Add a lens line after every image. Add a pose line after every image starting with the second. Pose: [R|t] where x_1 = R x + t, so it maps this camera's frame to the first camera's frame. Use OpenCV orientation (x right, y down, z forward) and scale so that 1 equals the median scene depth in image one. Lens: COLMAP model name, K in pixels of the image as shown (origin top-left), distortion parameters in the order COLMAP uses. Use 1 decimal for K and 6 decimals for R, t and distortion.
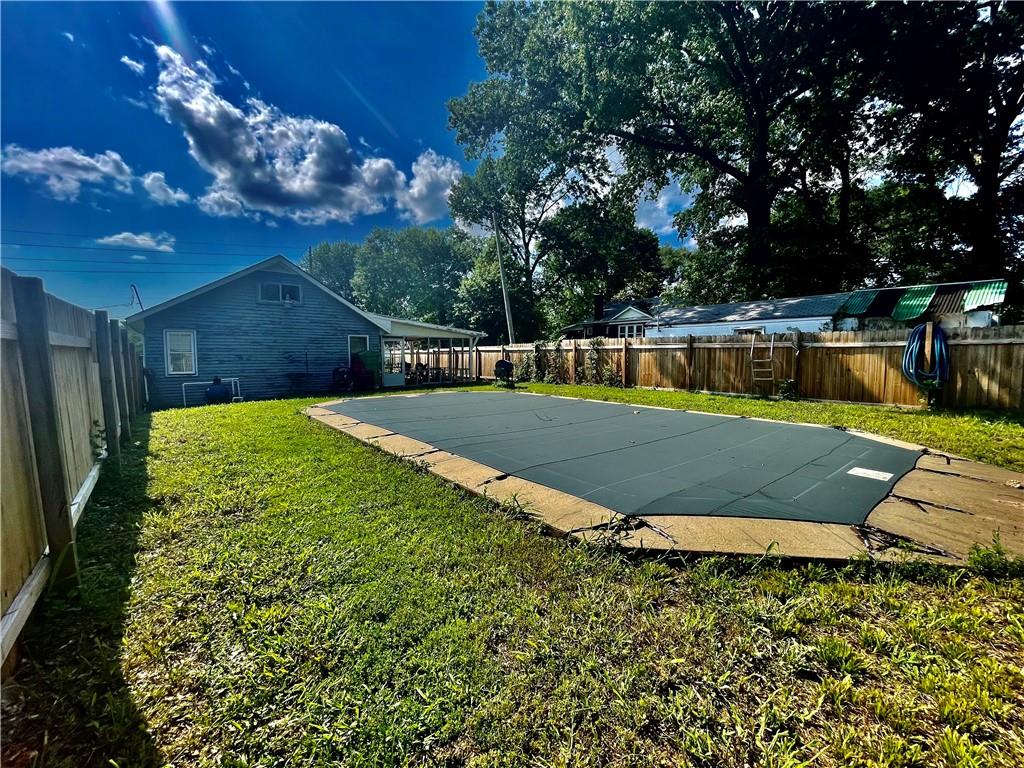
lens RADIAL K [[414.7, 0, 512.0], [0, 414.7, 384.0], [0, 0, 1]] dist [-0.000040, -0.000007]
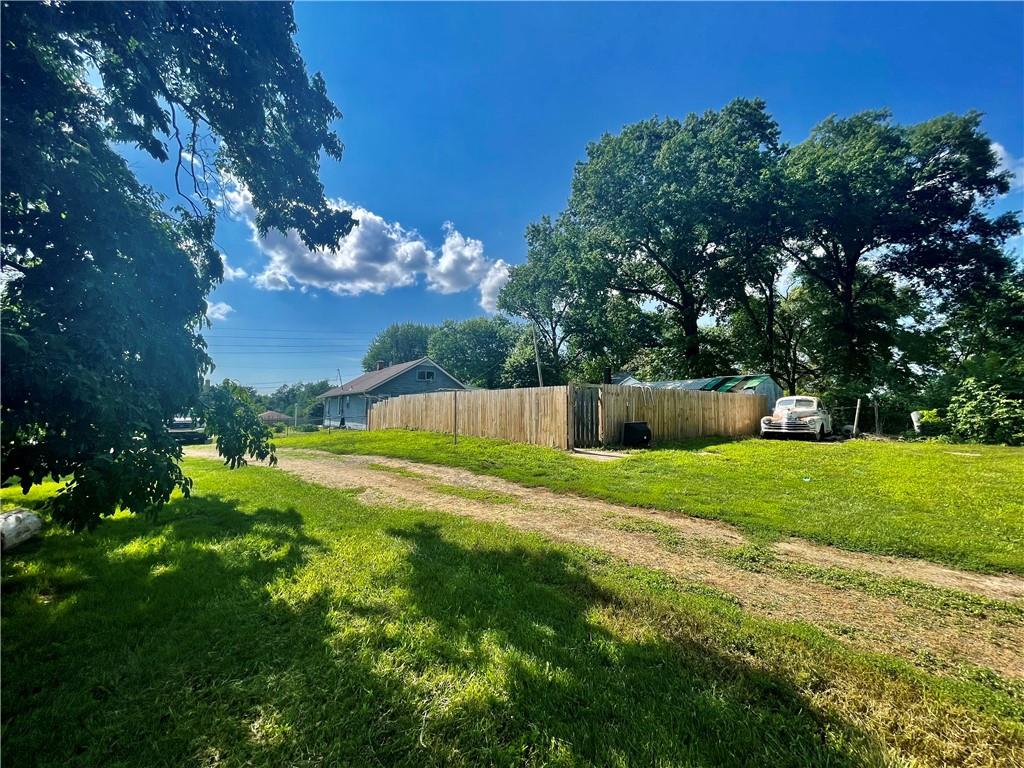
lens RADIAL K [[414.7, 0, 512.0], [0, 414.7, 384.0], [0, 0, 1]] dist [-0.000040, -0.000007]
pose [[0.999373, -0.000203, -0.035403, -0.010716], [-0.004872, 0.989682, -0.143199, 0.005957], [0.035067, 0.143281, 0.989061, -0.061791]]
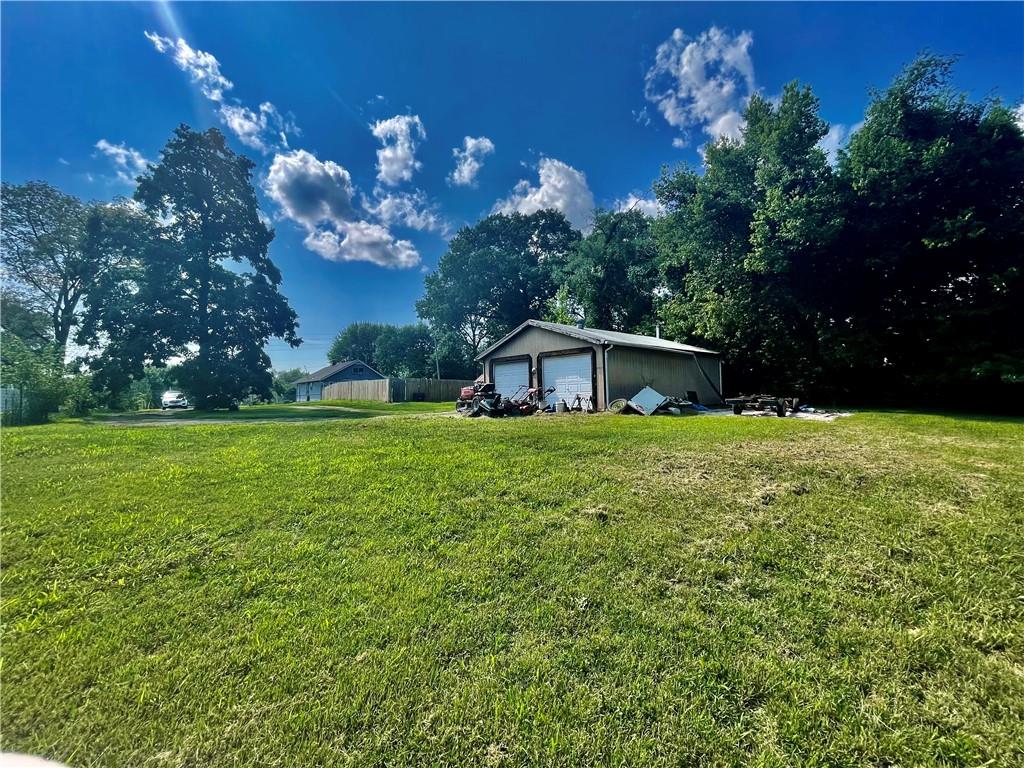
lens RADIAL K [[414.7, 0, 512.0], [0, 414.7, 384.0], [0, 0, 1]] dist [-0.000040, -0.000007]
pose [[0.999829, 0.001553, 0.018420, 0.034840], [0.000450, 0.994126, -0.108225, 0.015716], [-0.018480, 0.108215, 0.993956, -0.152686]]
